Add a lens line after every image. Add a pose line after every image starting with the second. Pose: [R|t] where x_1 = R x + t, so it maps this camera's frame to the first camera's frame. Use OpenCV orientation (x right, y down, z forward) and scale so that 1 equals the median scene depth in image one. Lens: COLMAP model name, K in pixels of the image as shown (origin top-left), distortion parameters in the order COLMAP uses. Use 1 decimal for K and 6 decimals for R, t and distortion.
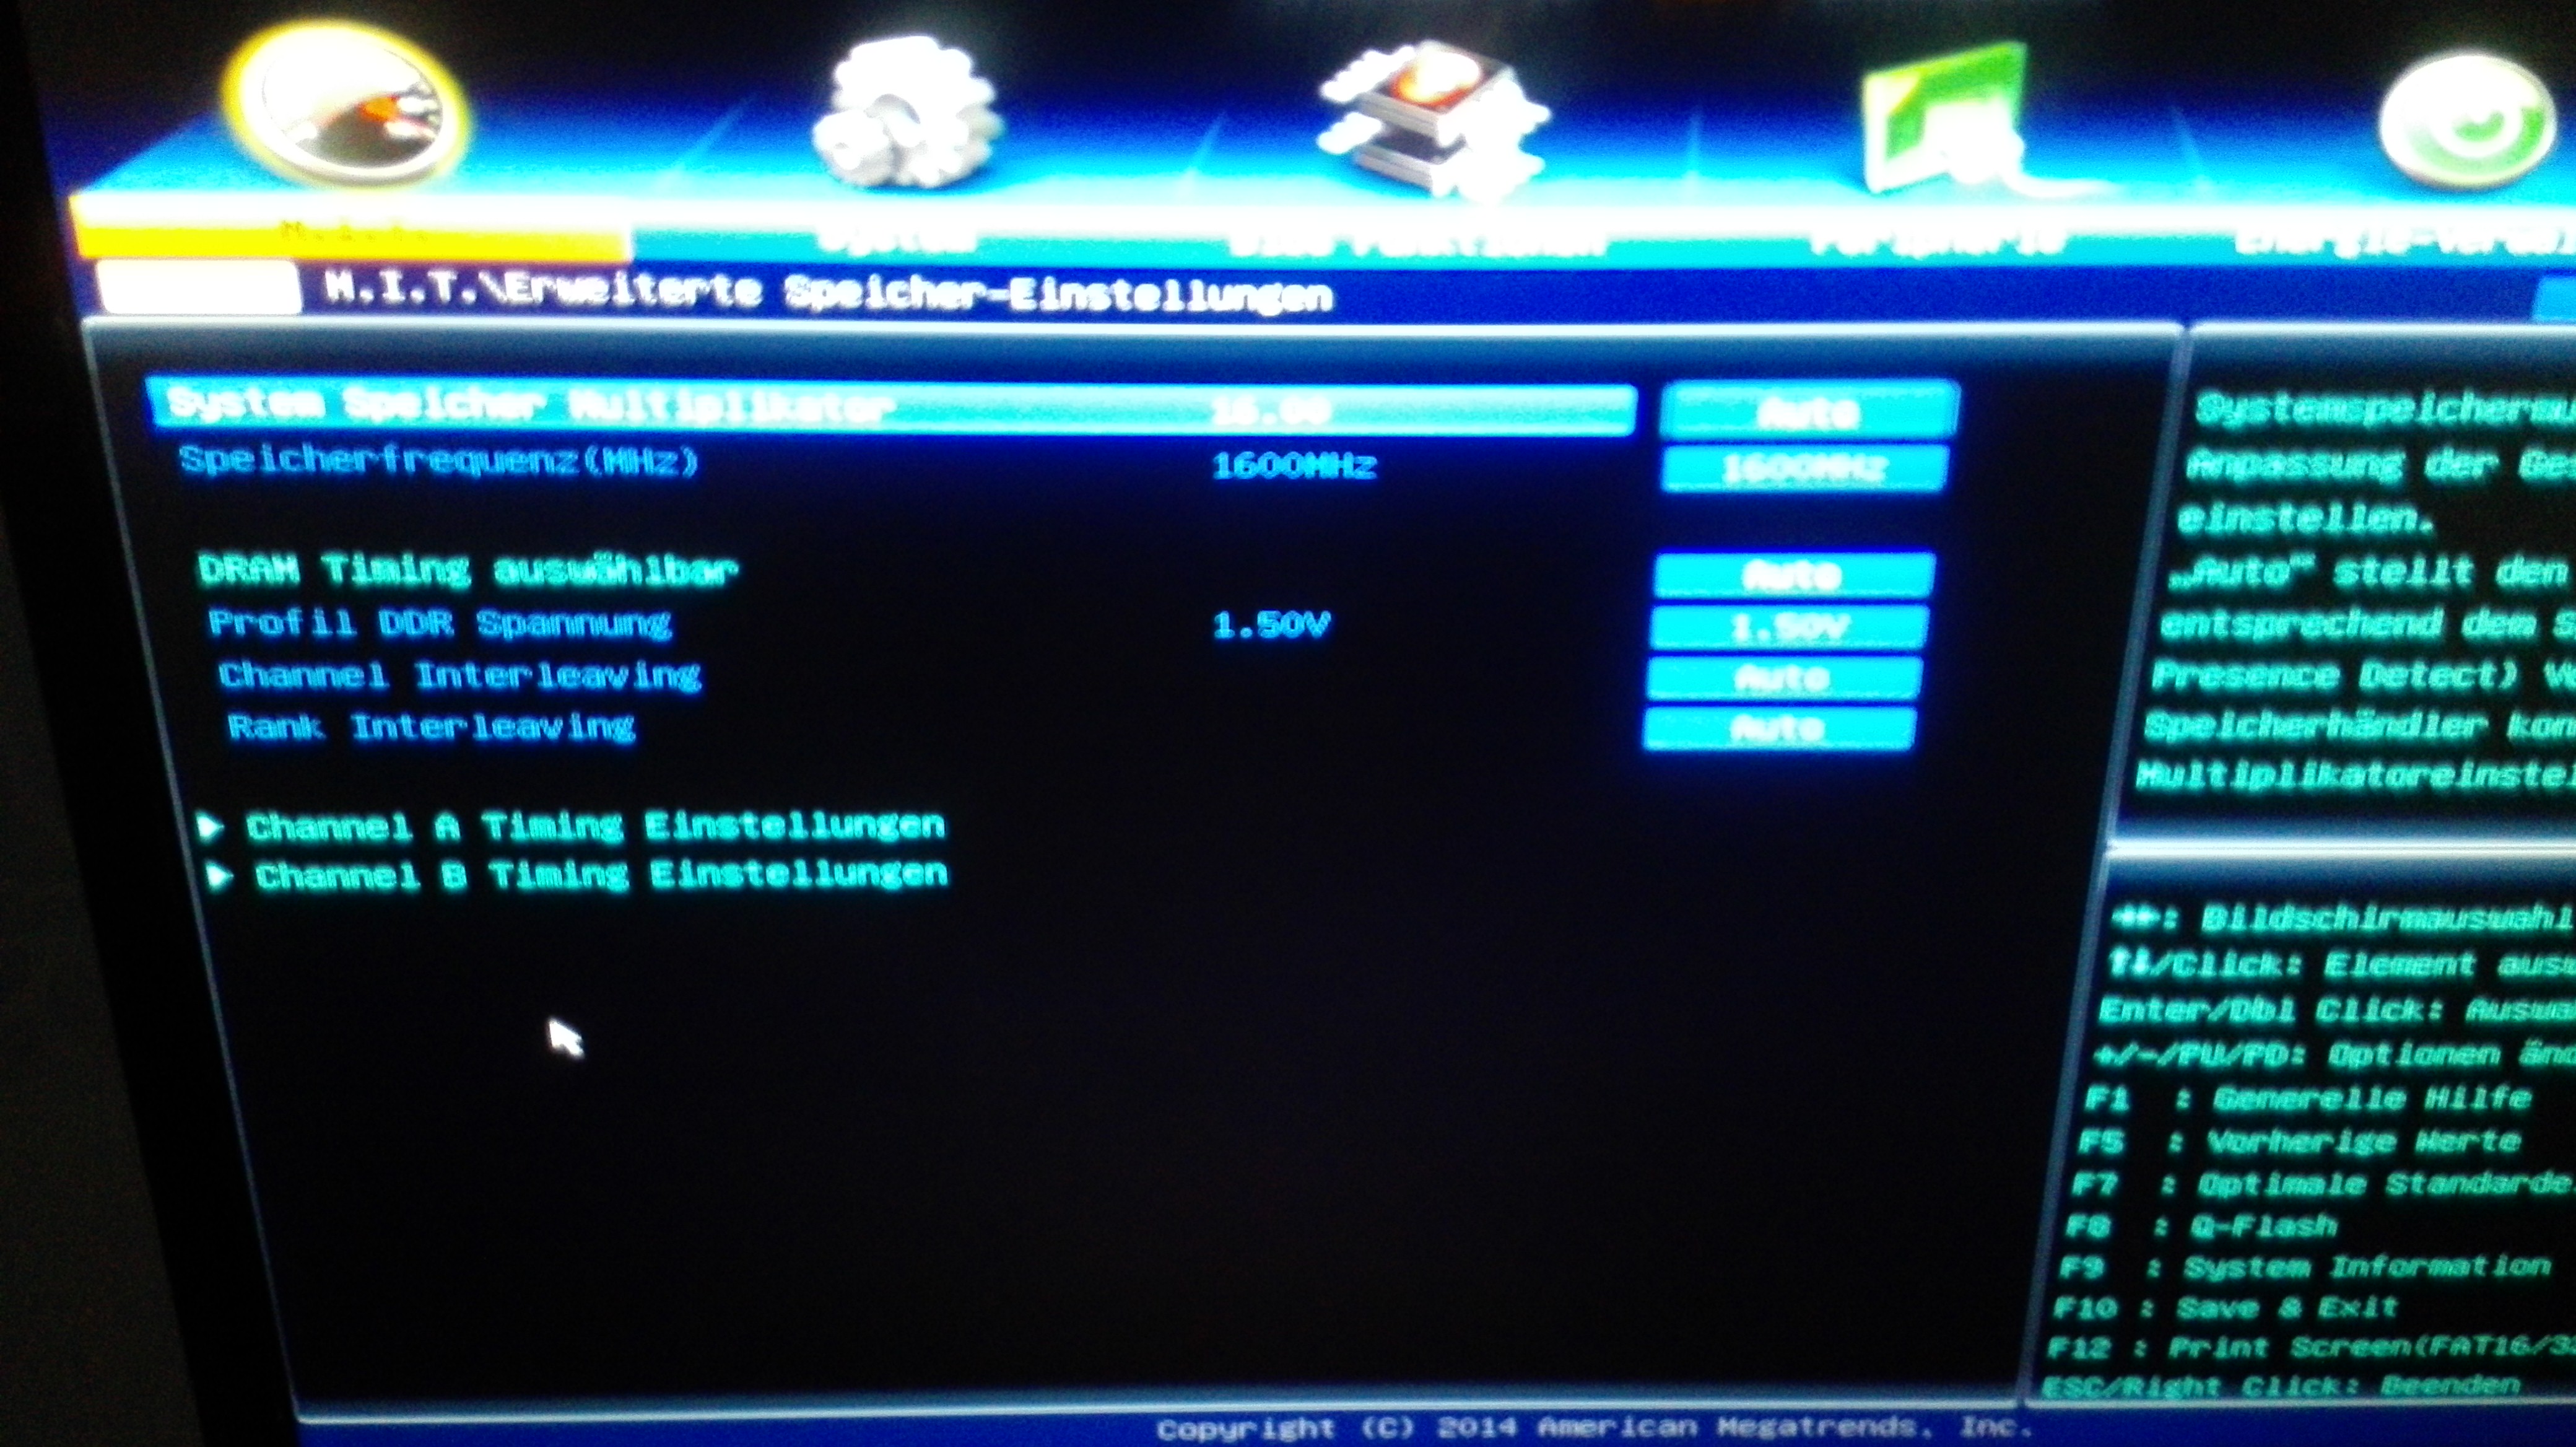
lens RADIAL K [[2204.1, 0, 1300.0], [0, 2204.1, 746.2], [0, 0, 1]] dist [0.115228, -0.239951]
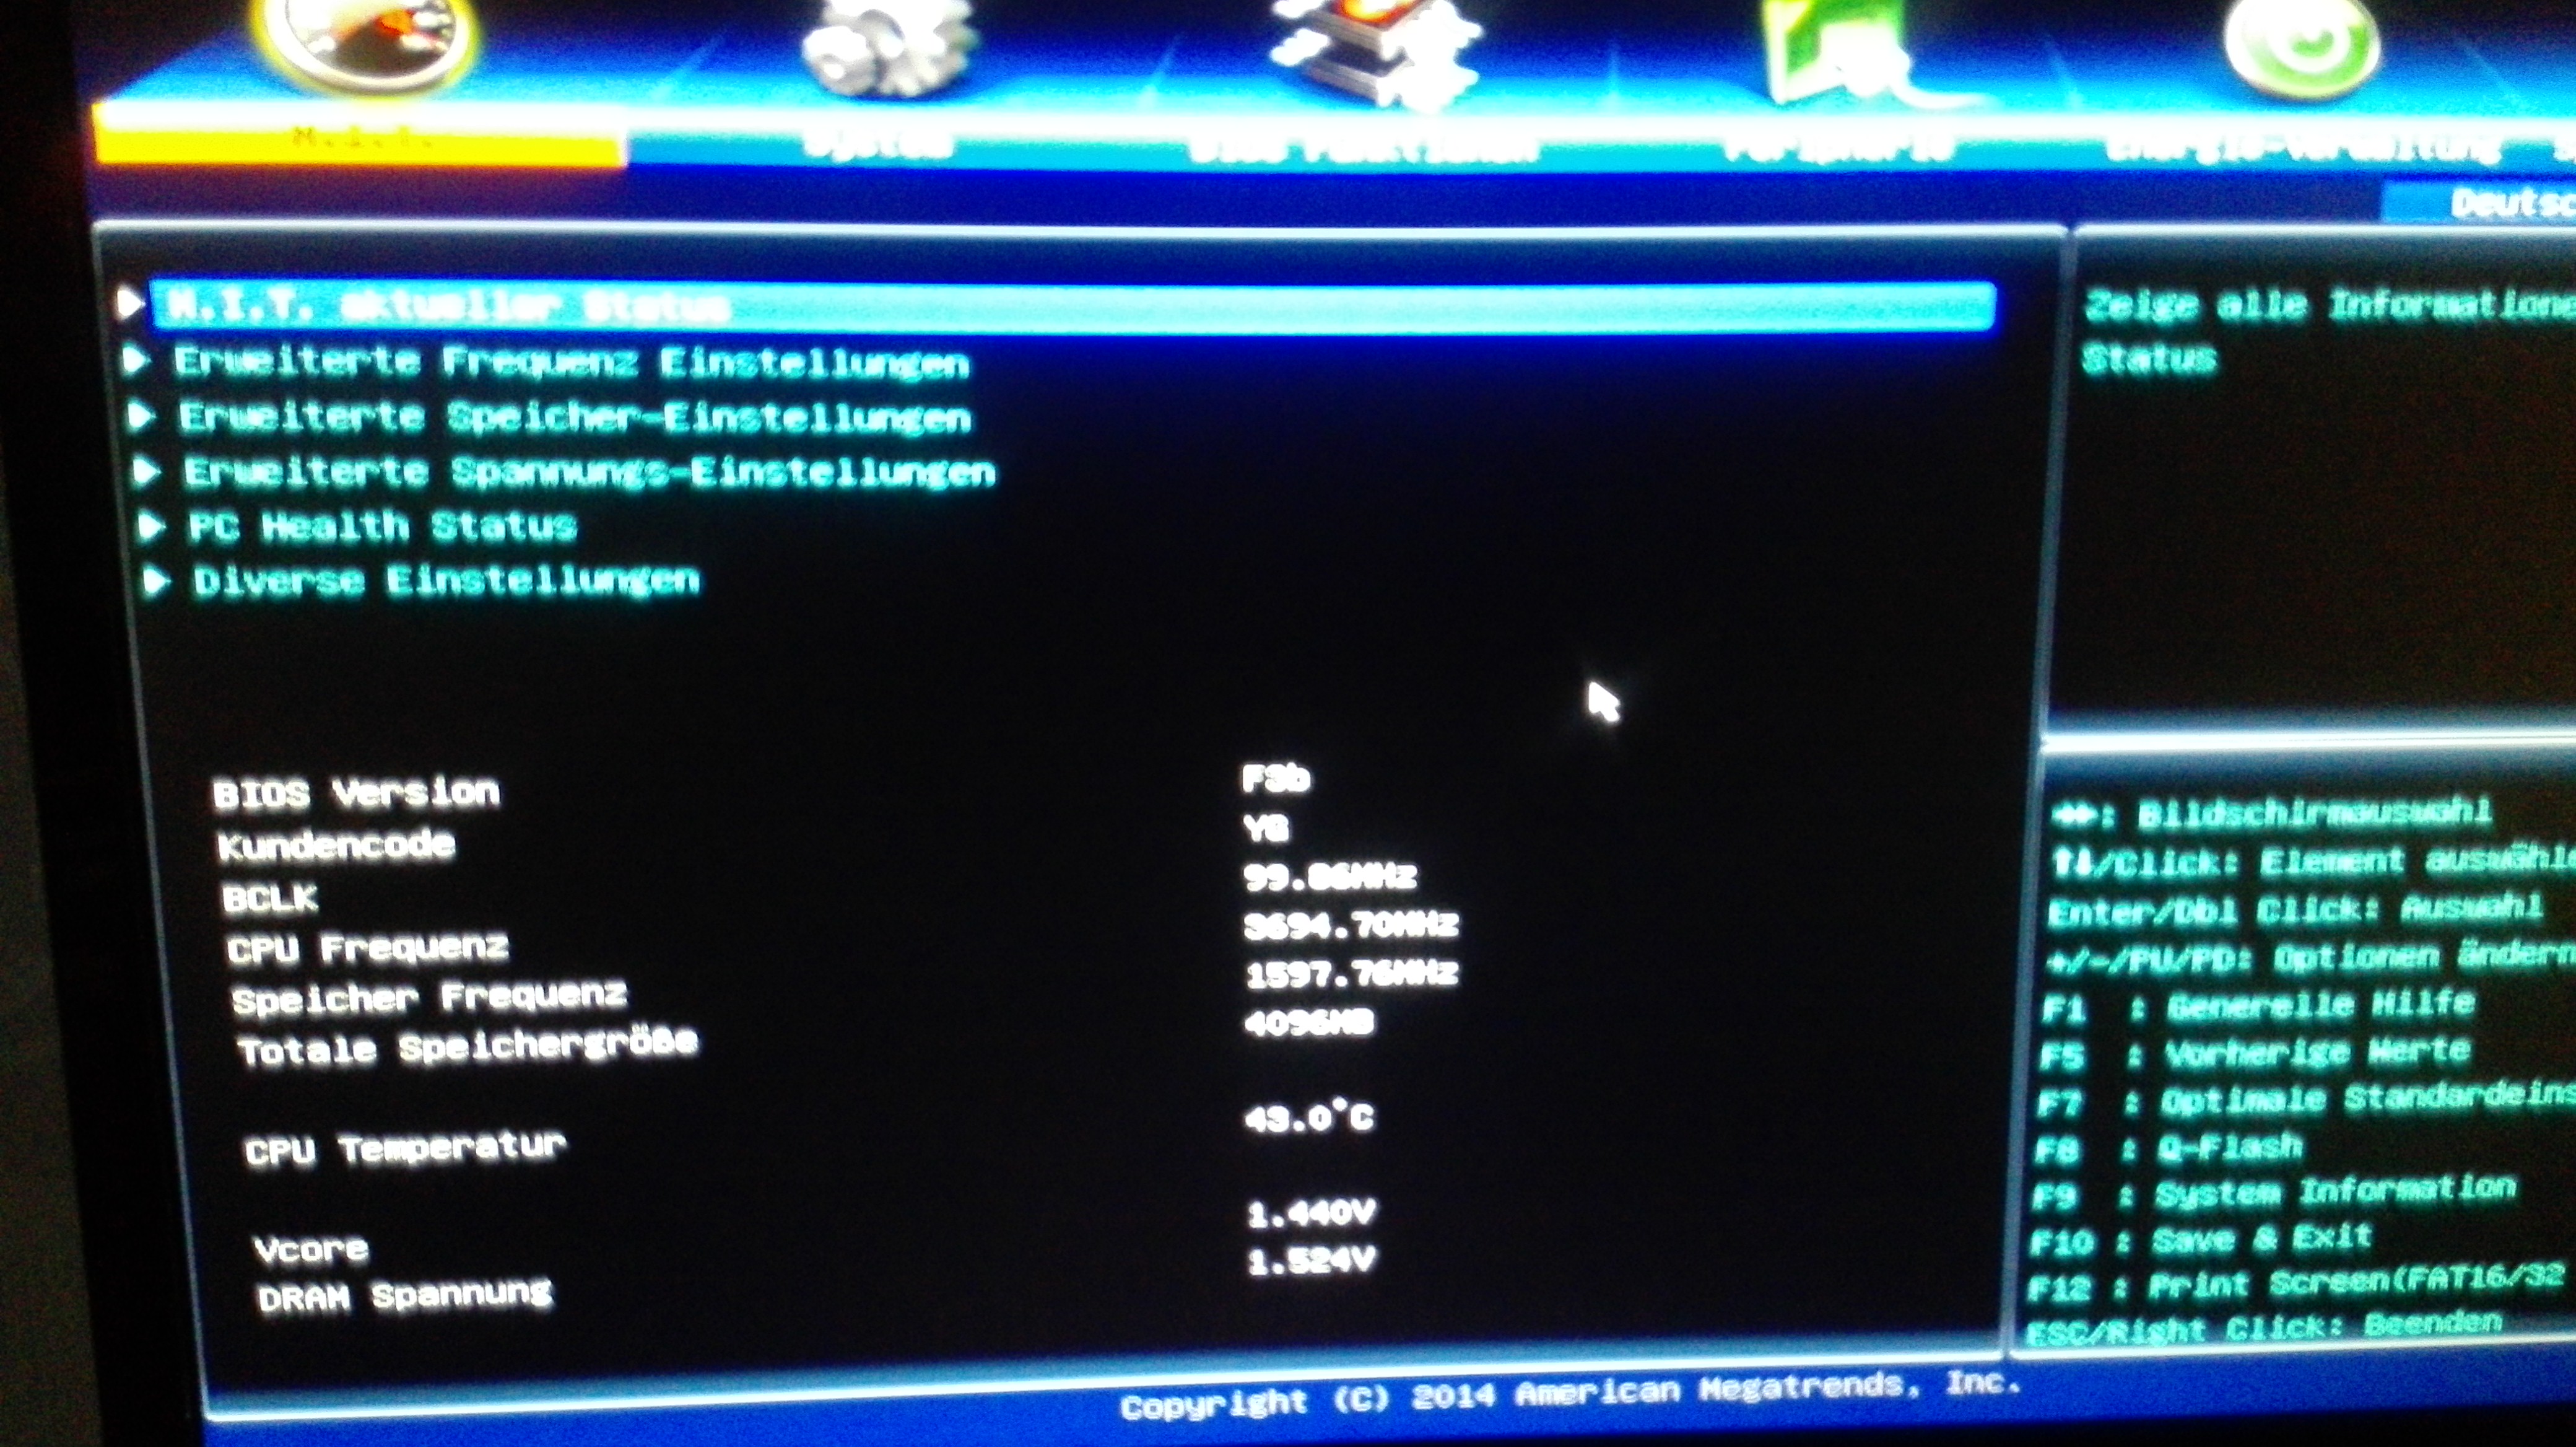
lens RADIAL K [[2204.1, 0, 1318.0], [0, 2204.1, 696.6], [0, 0, 1]] dist [0.115228, -0.239951]
pose [[0.998771, -0.015443, 0.047087, -0.021237], [0.024643, 0.979163, -0.201575, 0.216024], [-0.042993, 0.202488, 0.978341, -0.002069]]
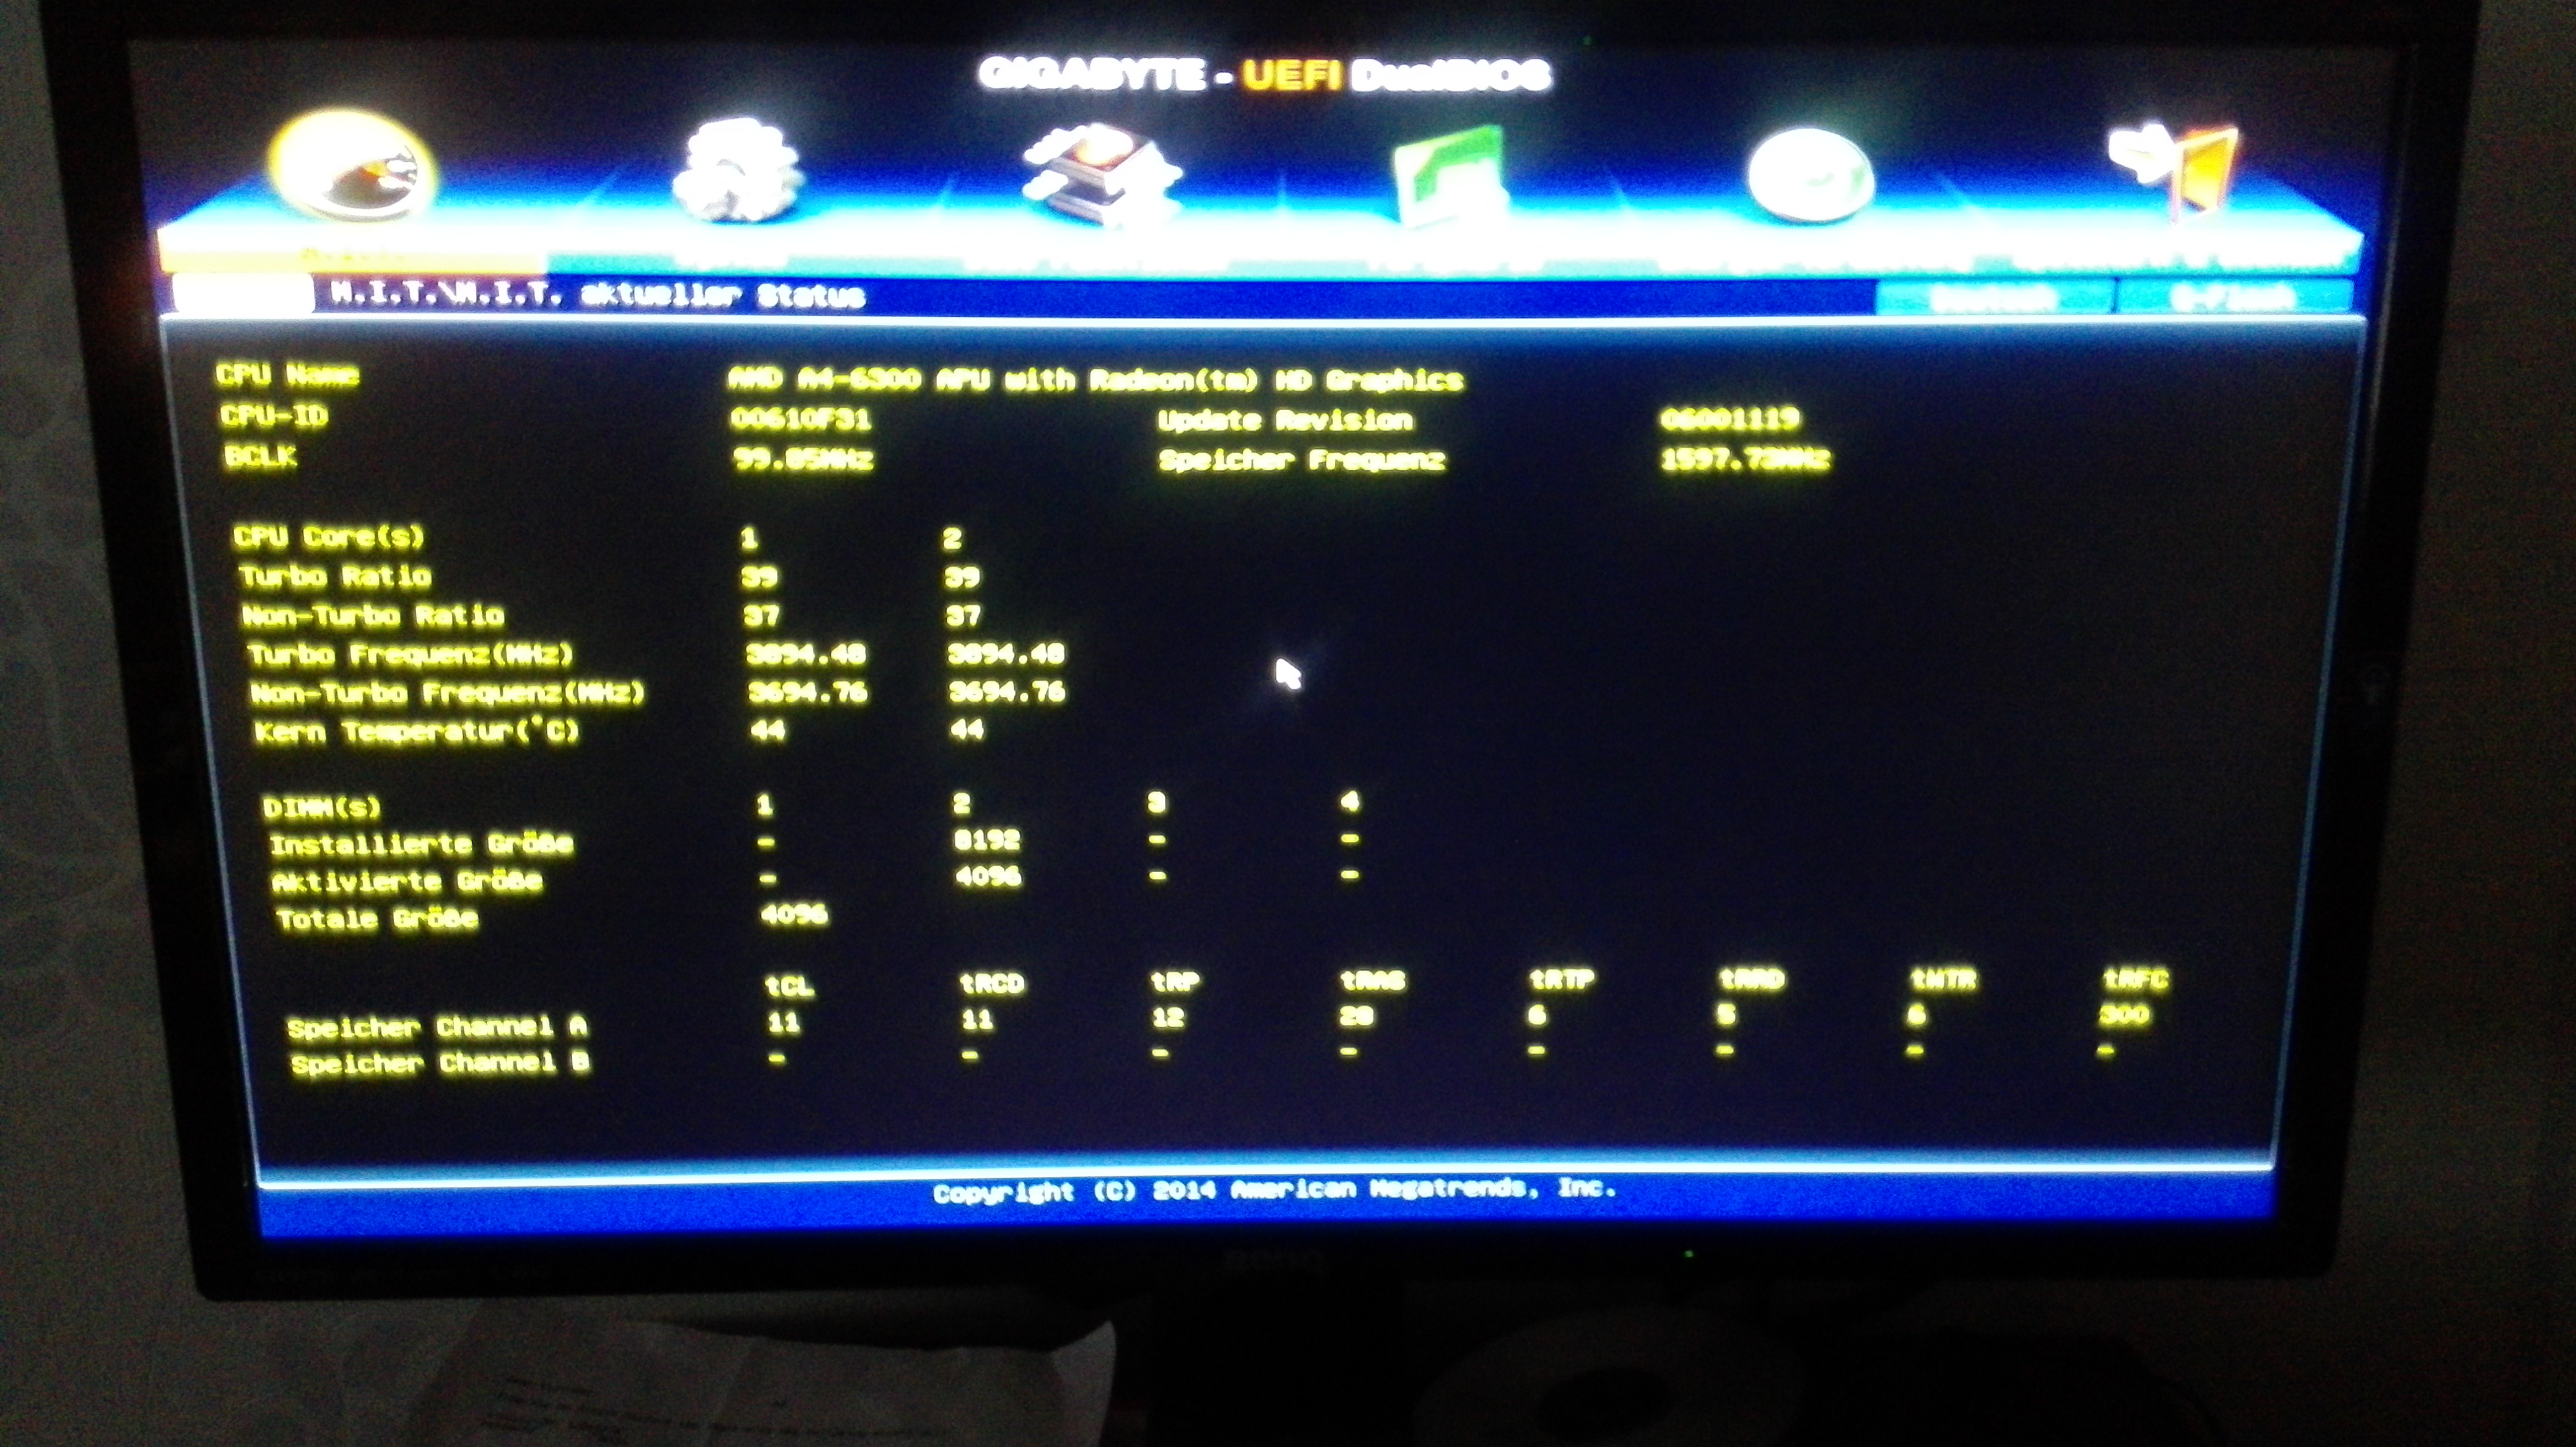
lens RADIAL K [[2204.1, 0, 1309.5], [0, 2204.1, 724.9], [0, 0, 1]] dist [0.115228, -0.239951]
pose [[0.999961, -0.006346, 0.006215, 0.155781], [0.007188, 0.989196, -0.146423, 0.243652], [-0.005219, 0.146462, 0.989203, -0.328331]]
